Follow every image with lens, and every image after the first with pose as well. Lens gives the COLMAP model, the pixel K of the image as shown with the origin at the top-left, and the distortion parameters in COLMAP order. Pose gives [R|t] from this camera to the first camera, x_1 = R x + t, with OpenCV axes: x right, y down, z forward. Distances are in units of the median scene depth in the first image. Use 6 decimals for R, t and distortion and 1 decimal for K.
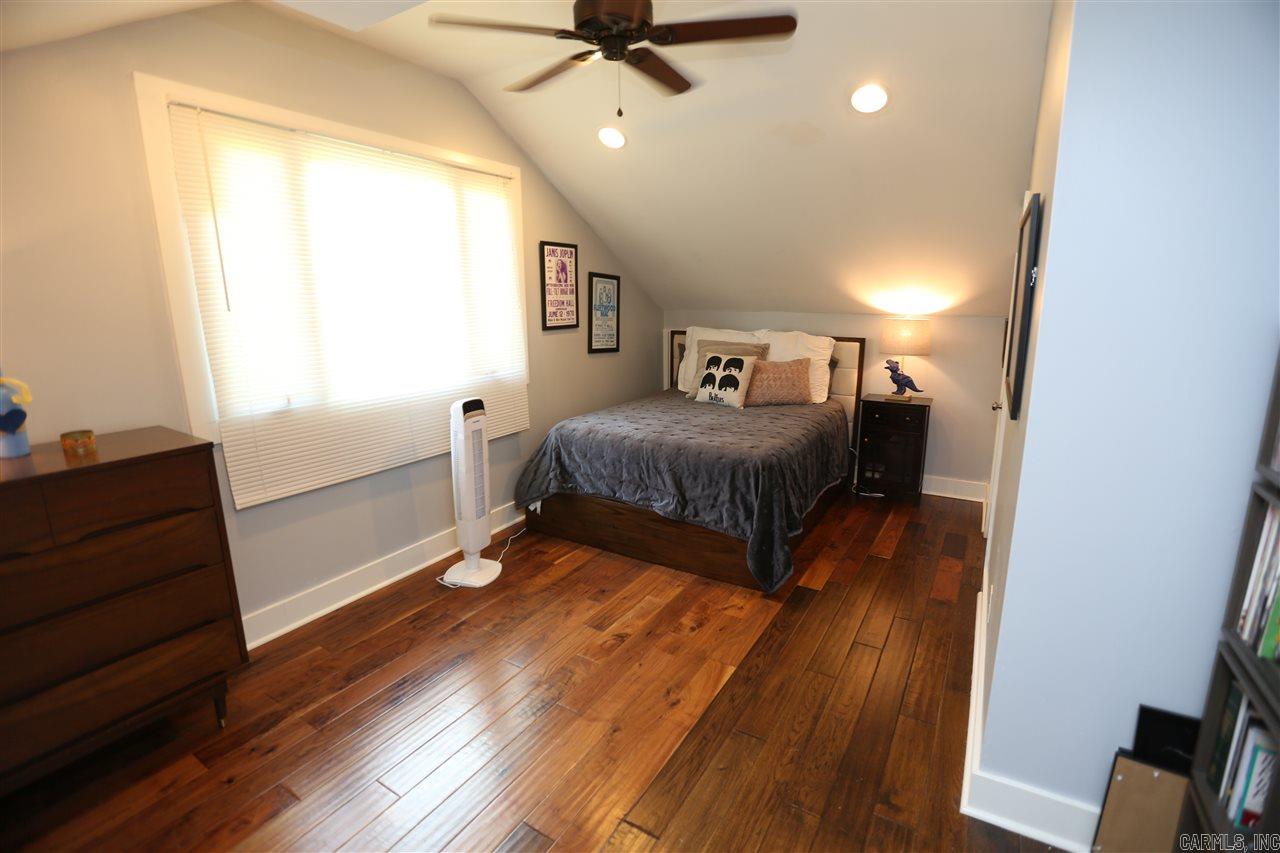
lens RADIAL K [[576.4, 0, 642.3], [0, 576.4, 422.3], [0, 0, 1]] dist [-0.056055, 0.020476]
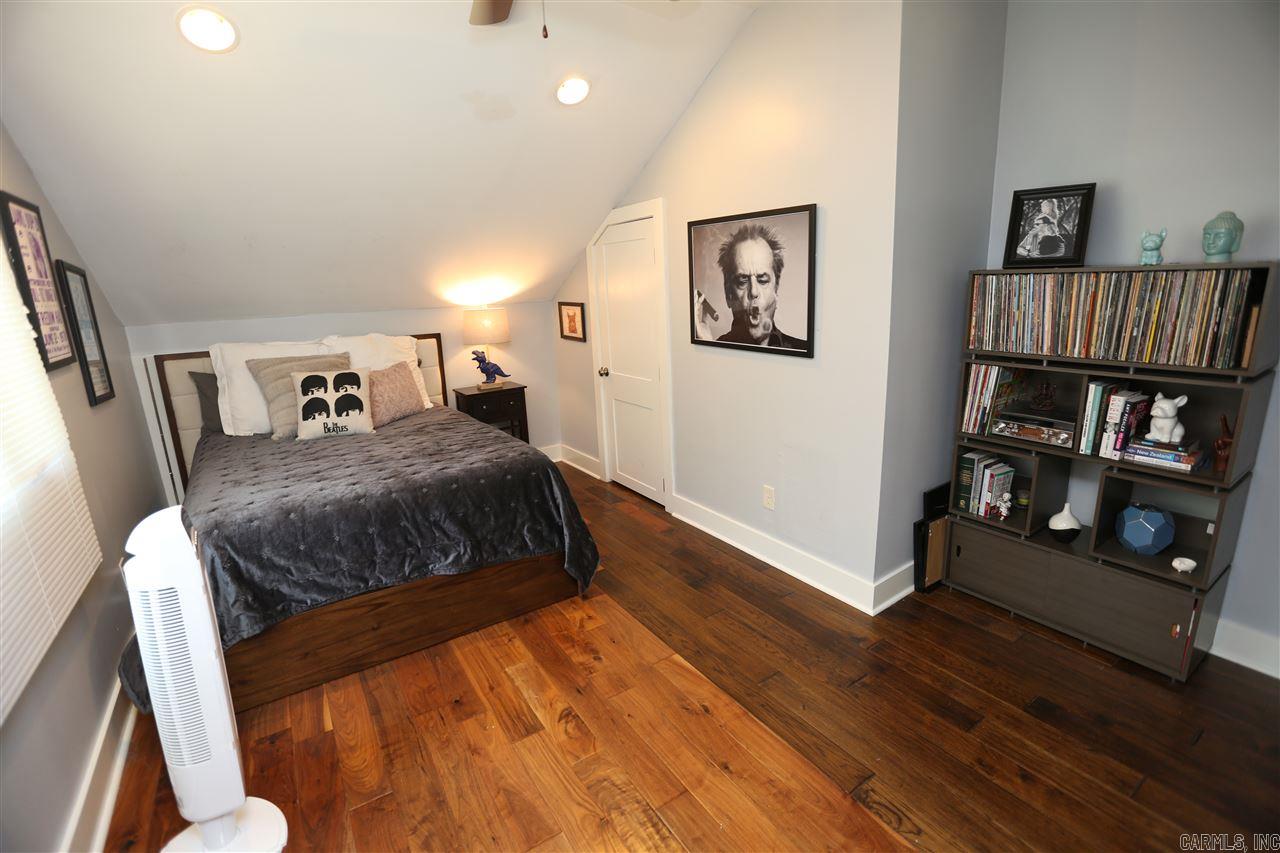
lens RADIAL K [[576.4, 0, 642.3], [0, 576.4, 422.3], [0, 0, 1]] dist [-0.056055, 0.020476]
pose [[0.429680, -0.224948, 0.874513, -0.452607], [0.228050, 0.964112, 0.135946, -0.075659], [-0.873709, 0.141020, 0.465559, 0.376050]]
